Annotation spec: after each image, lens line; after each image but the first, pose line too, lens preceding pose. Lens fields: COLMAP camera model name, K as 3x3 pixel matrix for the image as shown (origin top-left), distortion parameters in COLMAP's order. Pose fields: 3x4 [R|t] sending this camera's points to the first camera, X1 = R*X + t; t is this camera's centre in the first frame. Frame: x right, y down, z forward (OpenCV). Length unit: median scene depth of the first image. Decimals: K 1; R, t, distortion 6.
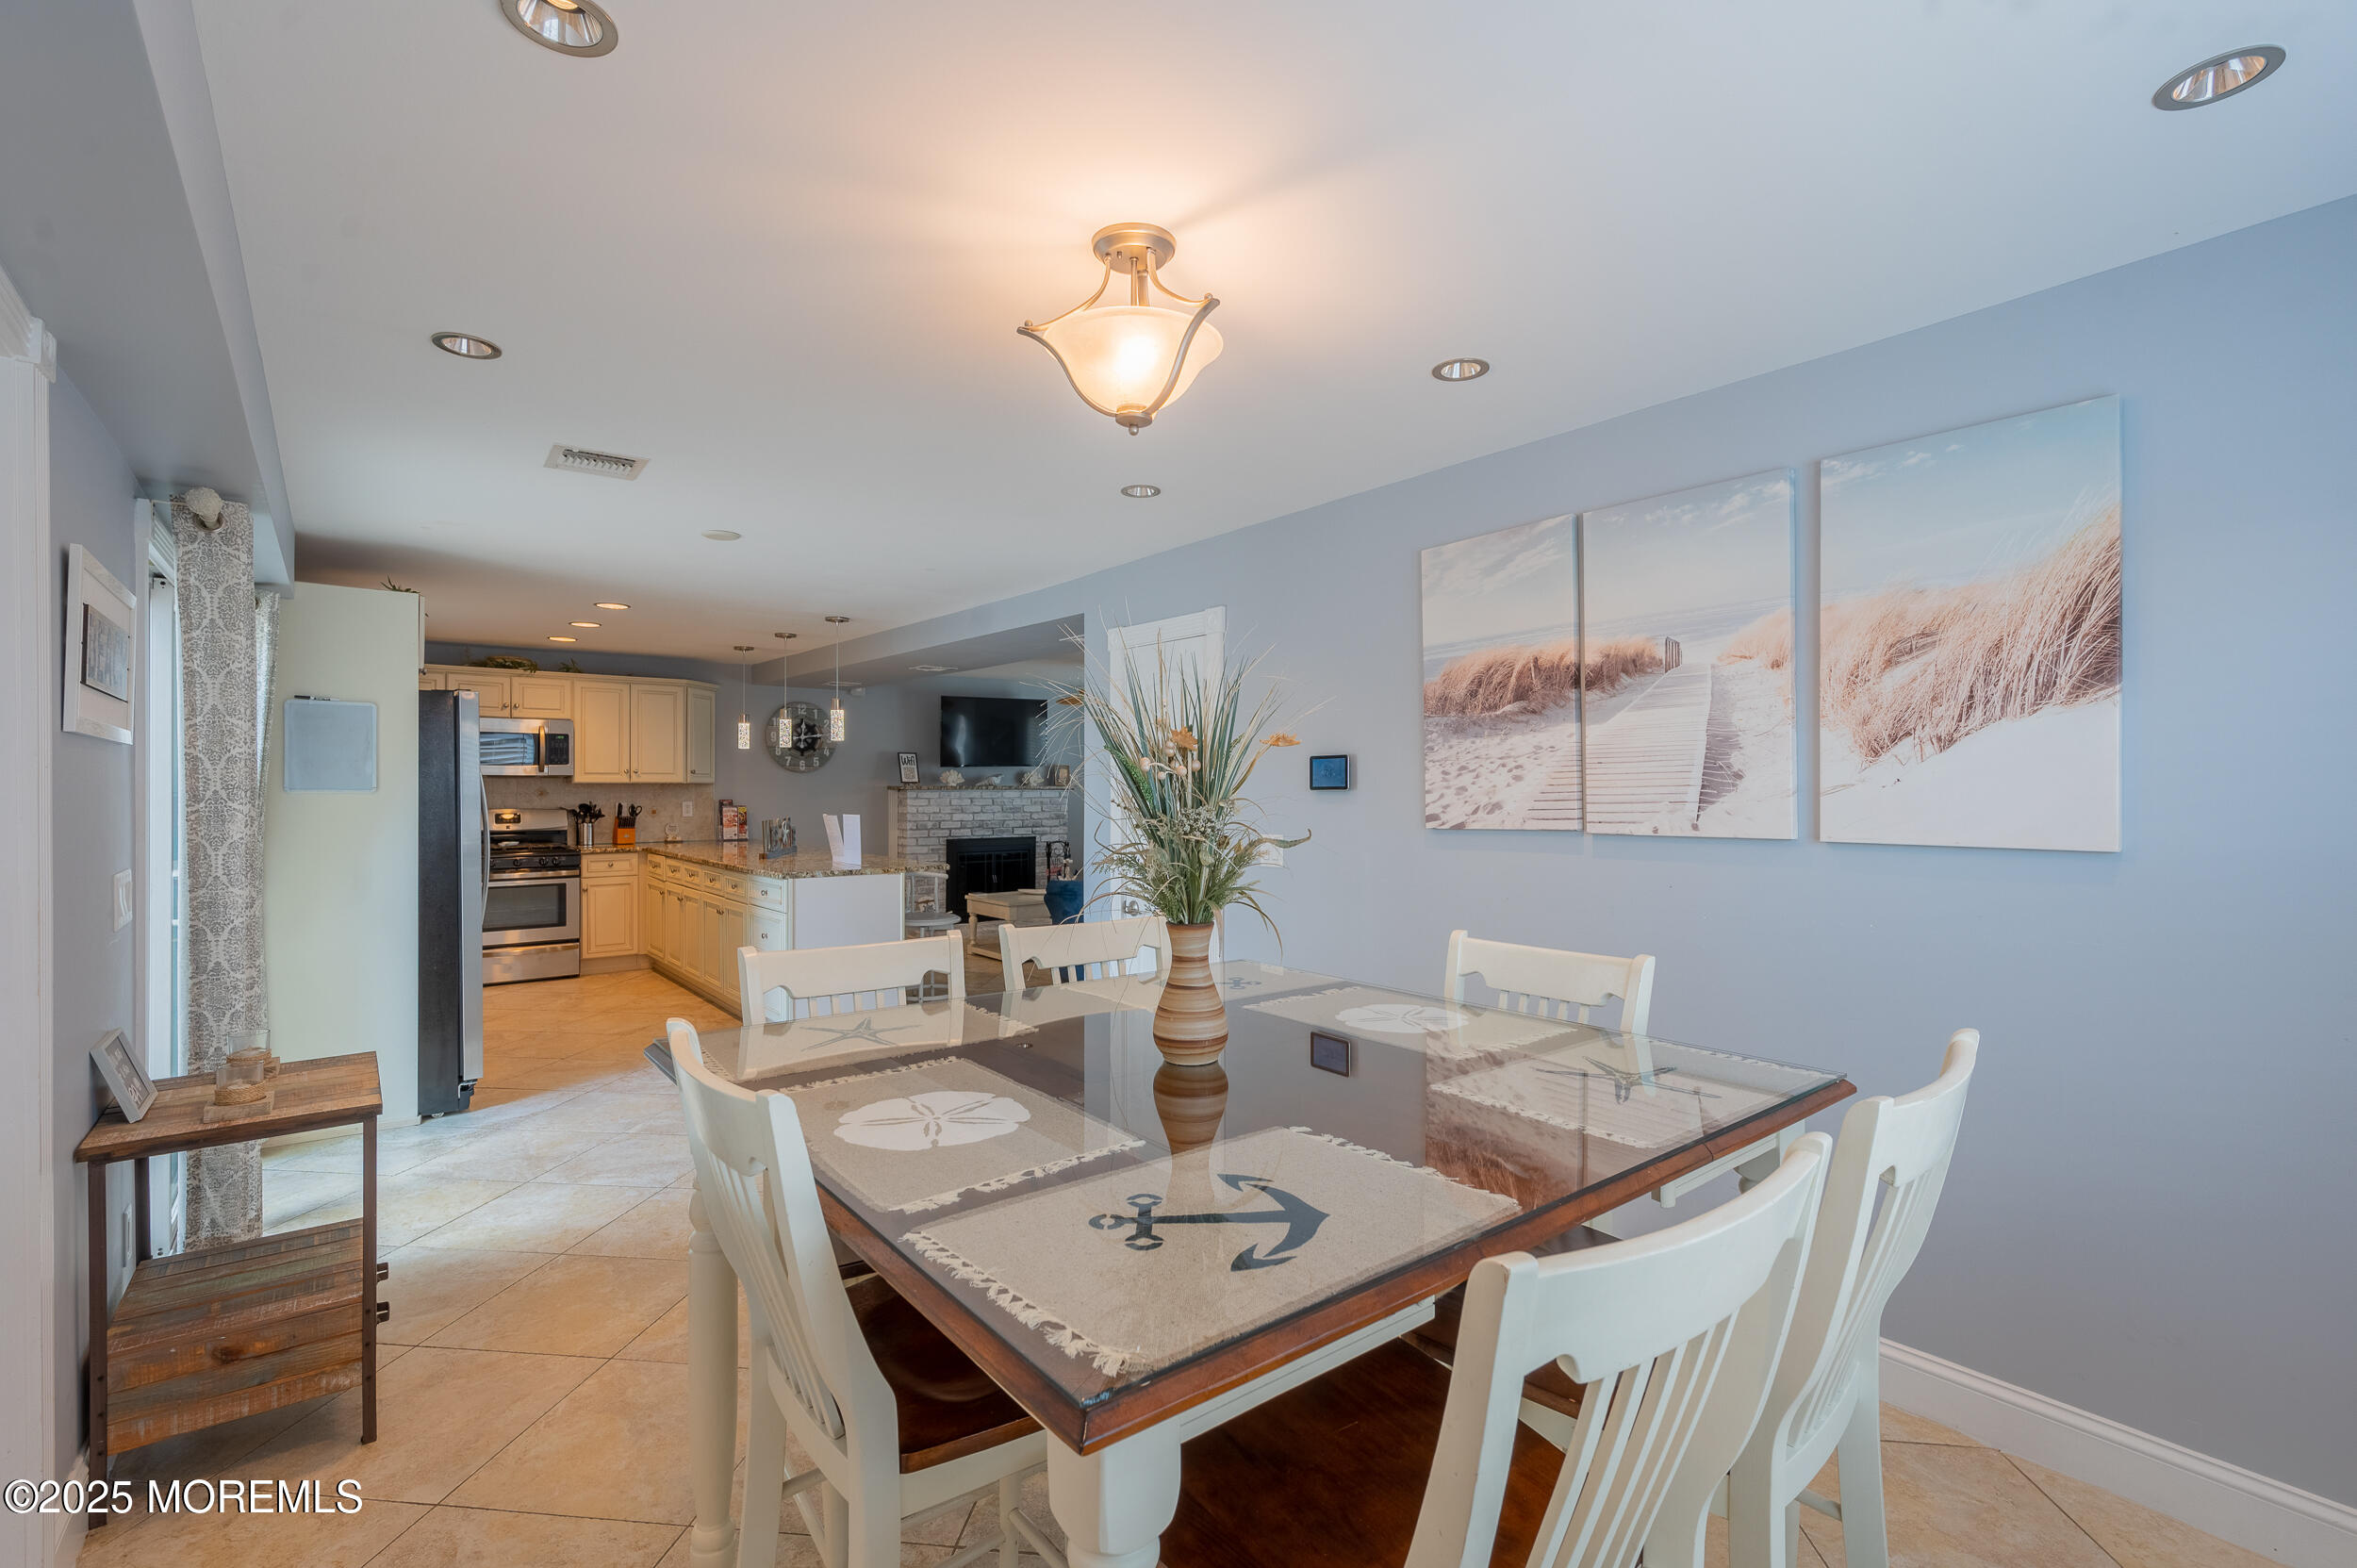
lens RADIAL K [[1042.1, 0, 1173.3], [0, 1042.1, 791.5], [0, 0, 1]] dist [-0.000476, -0.000058]
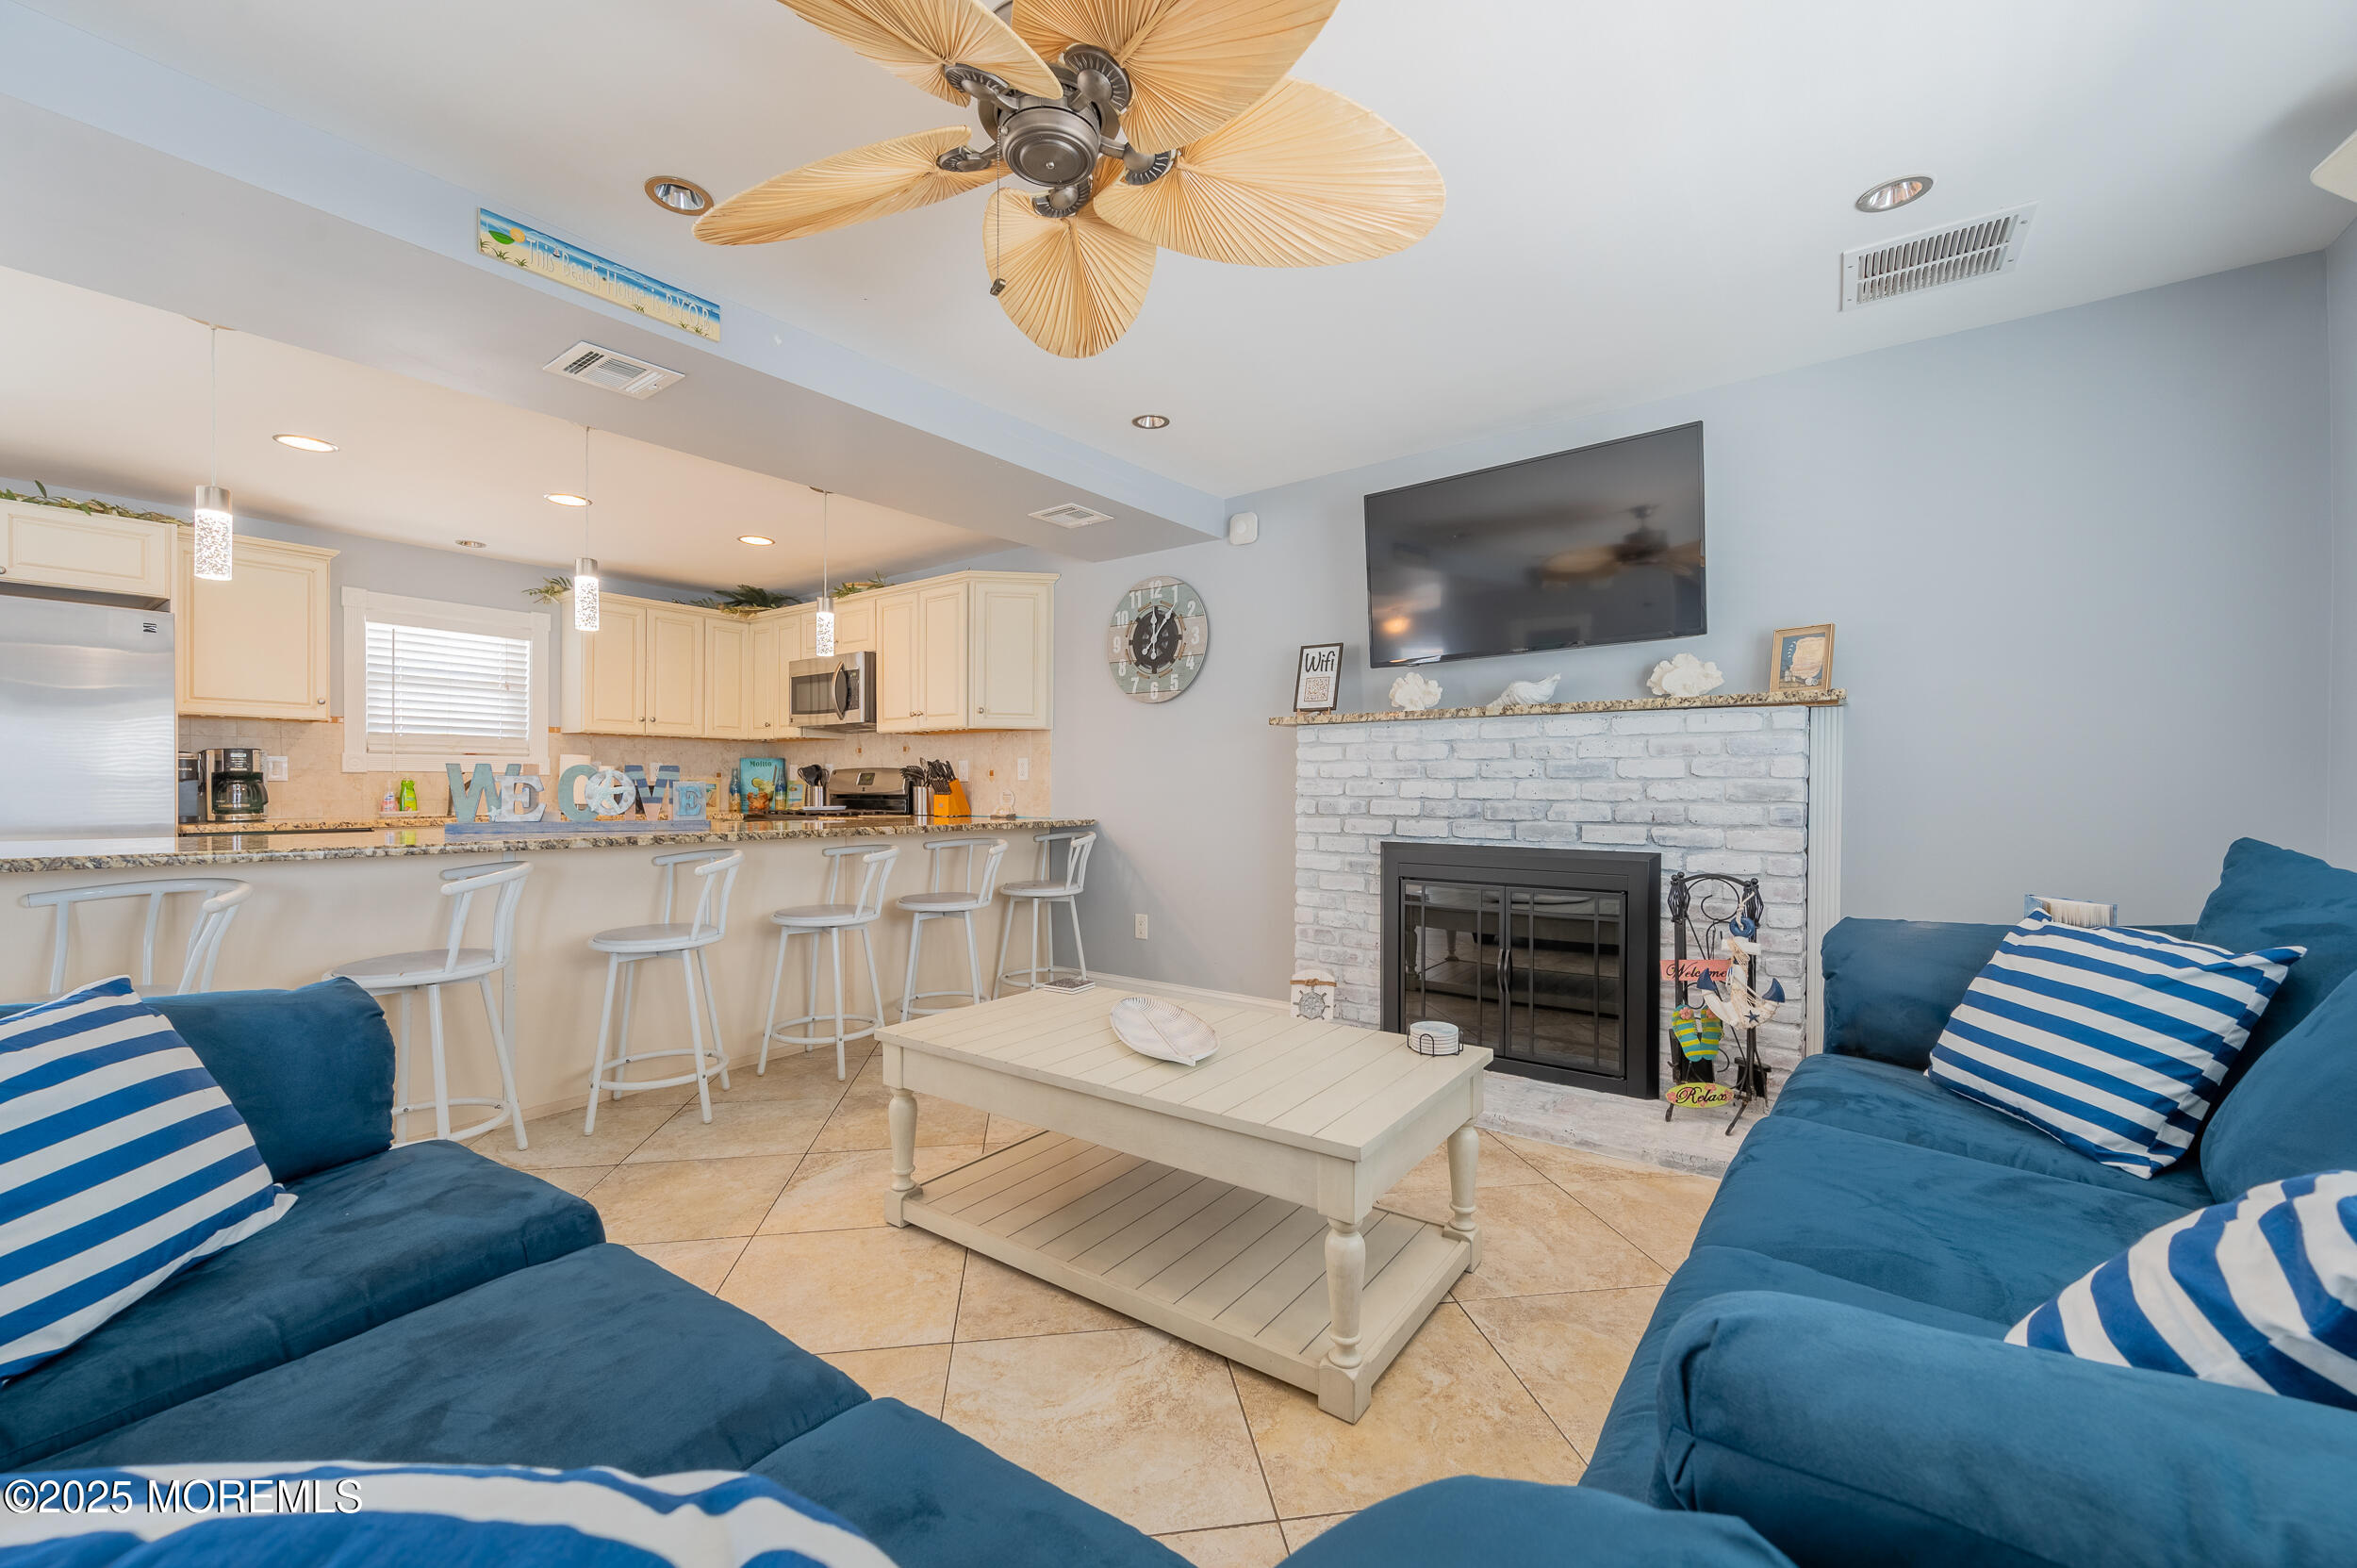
lens RADIAL K [[933.6, 0, 1172.3], [0, 933.6, 790.0], [0, 0, 1]] dist [-0.000692, 0.000371]
pose [[0.262954, 0.004467, -0.964798, 0.120097], [-0.005012, 0.999982, 0.003264, 0.024545], [0.964795, 0.003977, 0.262971, 0.822118]]
